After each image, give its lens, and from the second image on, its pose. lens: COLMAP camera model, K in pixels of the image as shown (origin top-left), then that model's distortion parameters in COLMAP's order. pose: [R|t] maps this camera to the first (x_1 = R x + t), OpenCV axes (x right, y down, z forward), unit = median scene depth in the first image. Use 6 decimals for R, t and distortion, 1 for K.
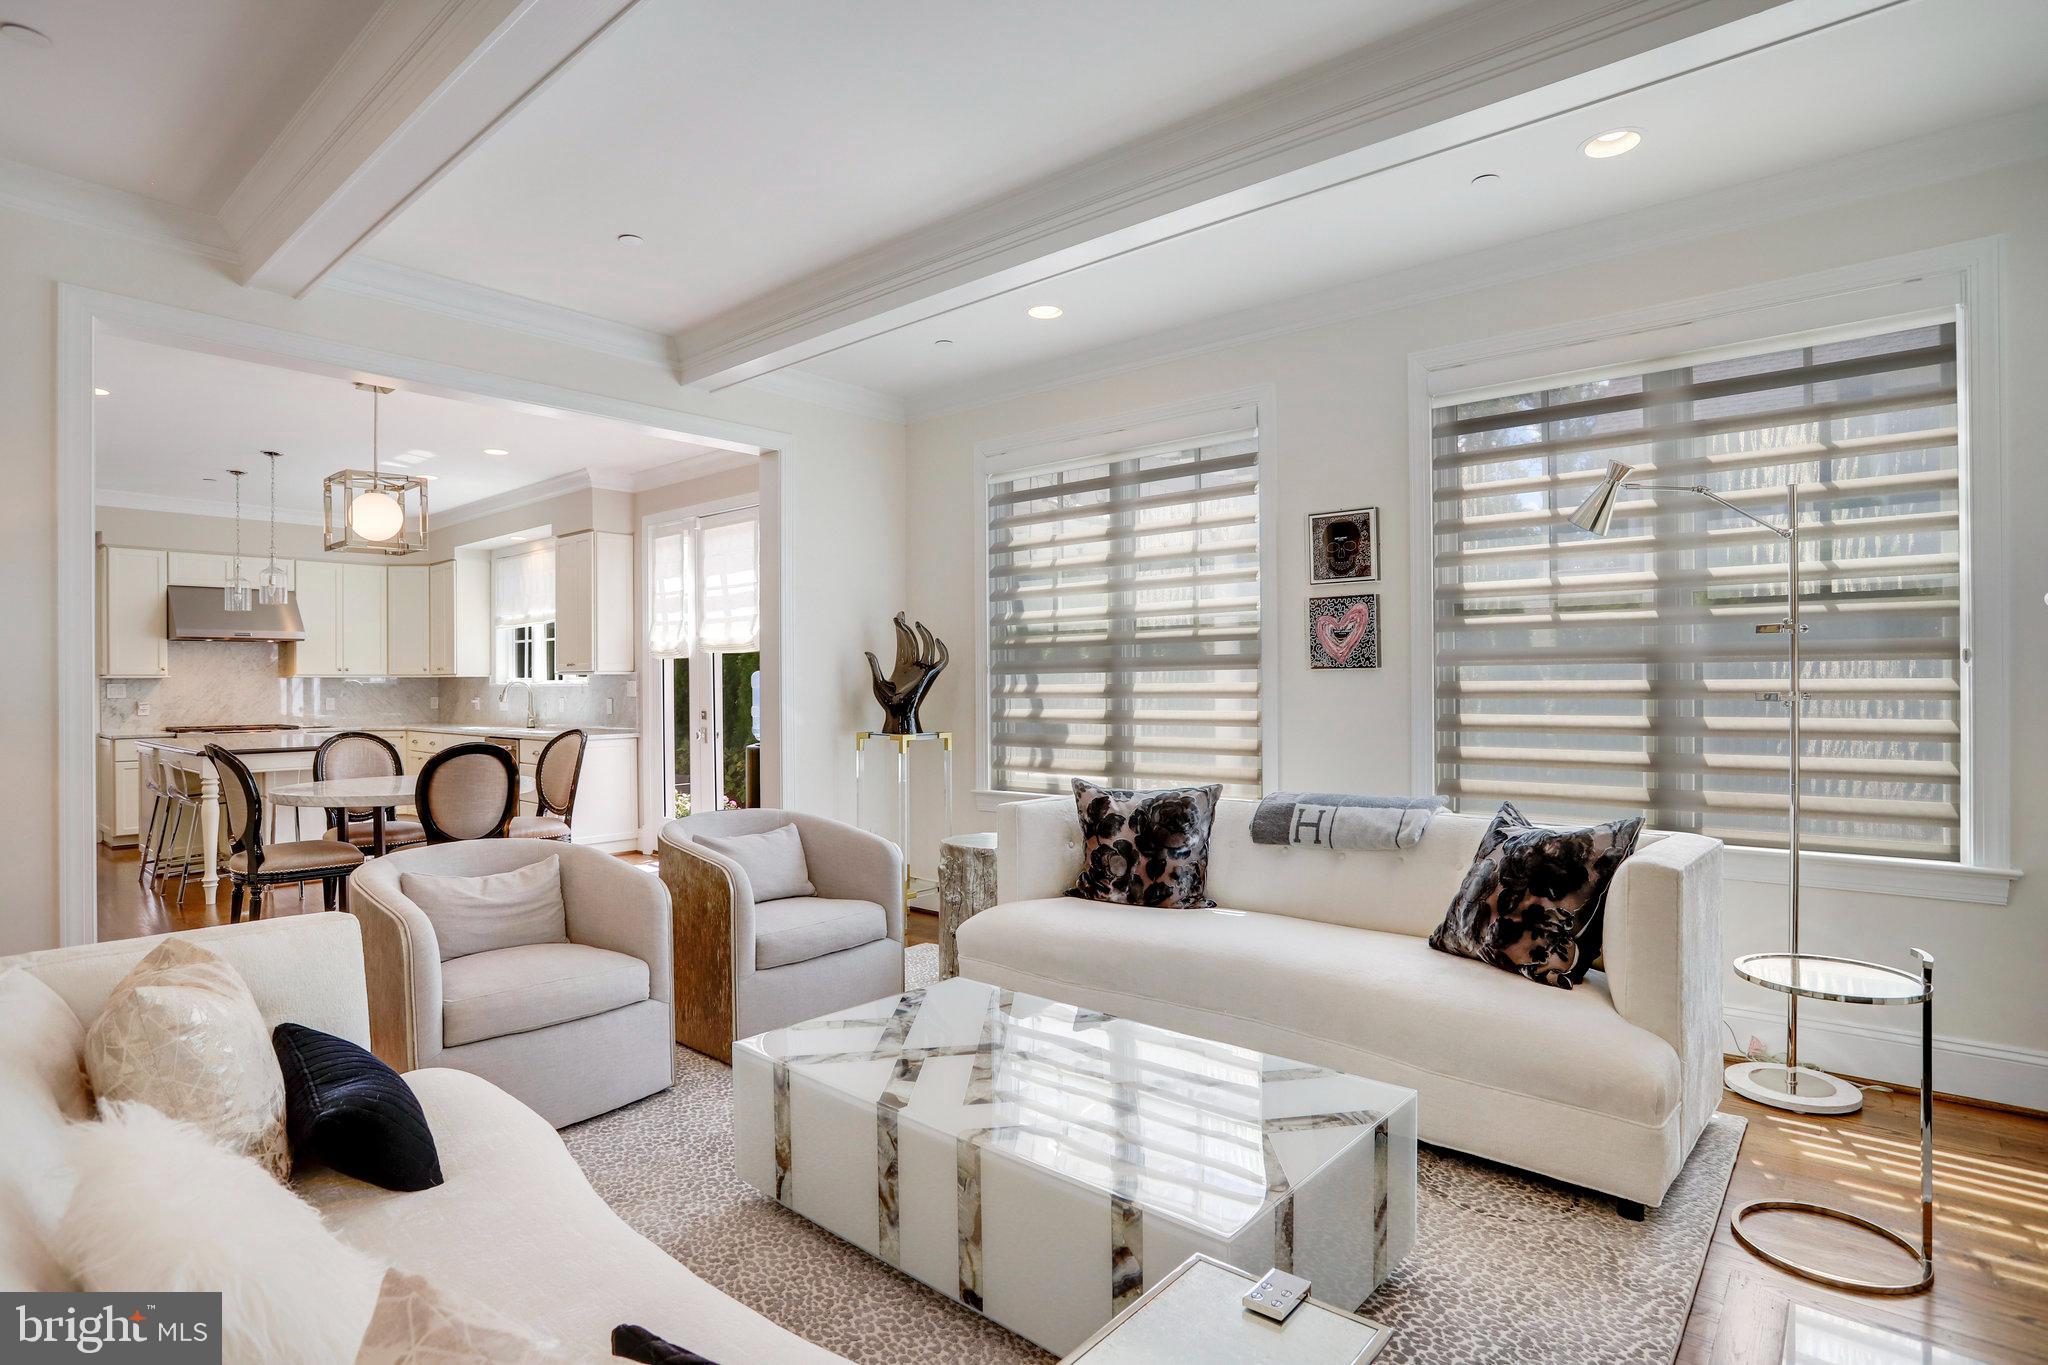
lens RADIAL K [[1041.2, 0, 1033.7], [0, 1041.2, 679.8], [0, 0, 1]] dist [-0.063120, 0.027723]
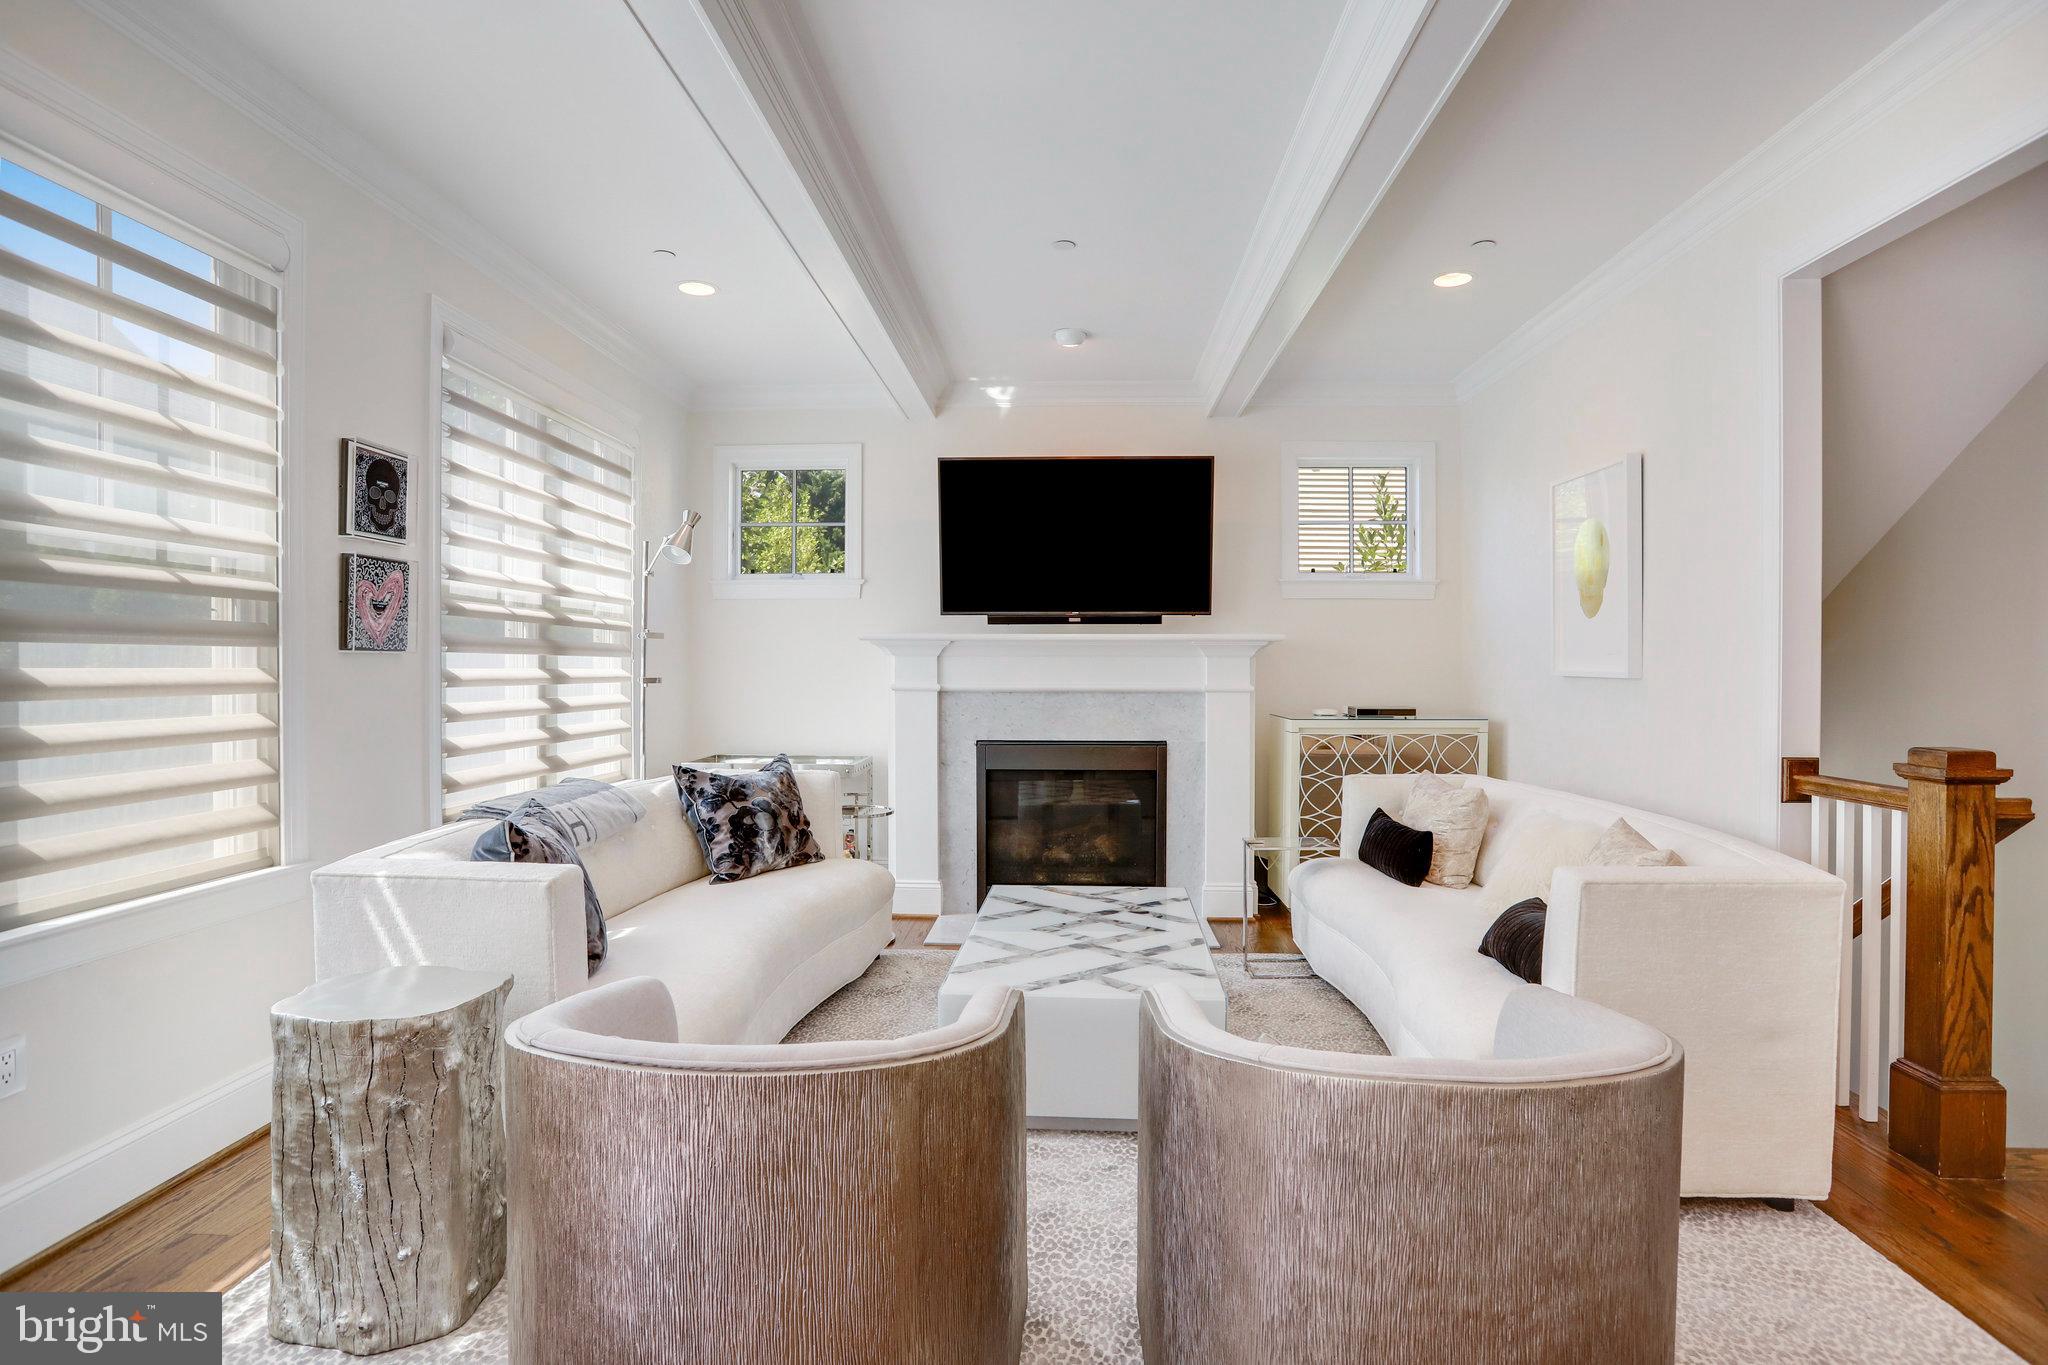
lens RADIAL K [[1041.2, 0, 1033.7], [0, 1041.2, 679.8], [0, 0, 1]] dist [-0.063120, 0.027723]
pose [[-0.610370, -0.003554, 0.792109, -0.605901], [-0.000242, 0.999991, 0.004300, 0.007224], [-0.792116, 0.002433, -0.610365, 1.074345]]
